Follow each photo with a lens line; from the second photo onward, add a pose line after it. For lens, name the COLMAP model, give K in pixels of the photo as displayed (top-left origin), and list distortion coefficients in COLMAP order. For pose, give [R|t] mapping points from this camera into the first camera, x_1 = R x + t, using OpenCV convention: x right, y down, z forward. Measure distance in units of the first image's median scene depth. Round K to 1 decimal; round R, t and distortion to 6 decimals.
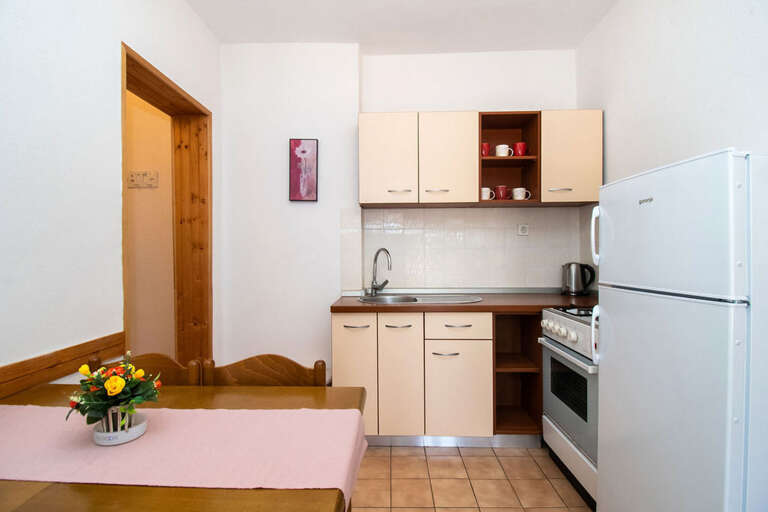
lens RADIAL K [[343.9, 0, 382.2], [0, 343.9, 252.0], [0, 0, 1]] dist [0.004766, -0.013843]
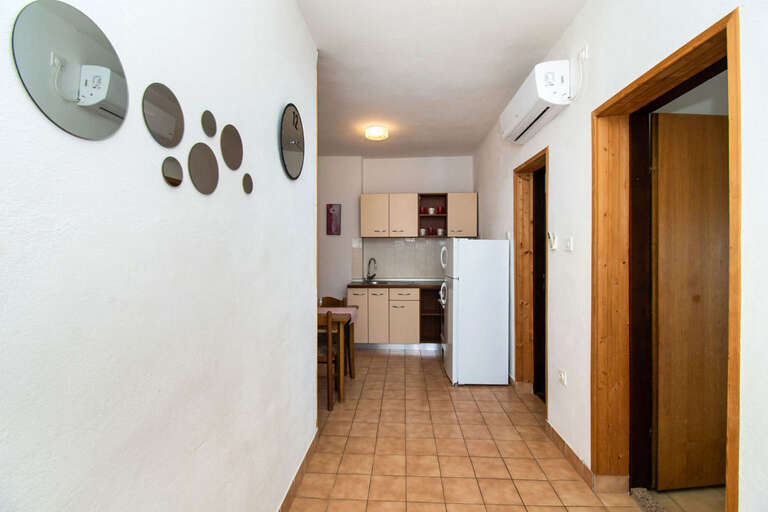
lens RADIAL K [[343.9, 0, 382.2], [0, 343.9, 252.0], [0, 0, 1]] dist [0.004766, -0.013843]
pose [[0.998802, -0.004933, -0.048686, 0.163981], [0.005394, 0.999942, 0.009343, -0.070511], [0.048638, -0.009595, 0.998770, -1.079507]]
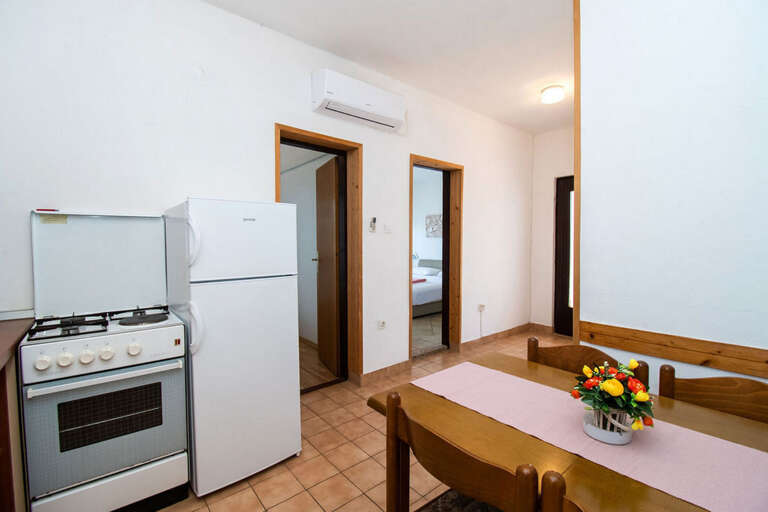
lens RADIAL K [[343.9, 0, 382.2], [0, 343.9, 252.0], [0, 0, 1]] dist [0.004766, -0.013843]
pose [[-0.655388, -0.017224, 0.755096, -0.391082], [0.001765, 0.999702, 0.024335, -0.021325], [-0.755291, 0.017281, -0.655162, 0.789598]]
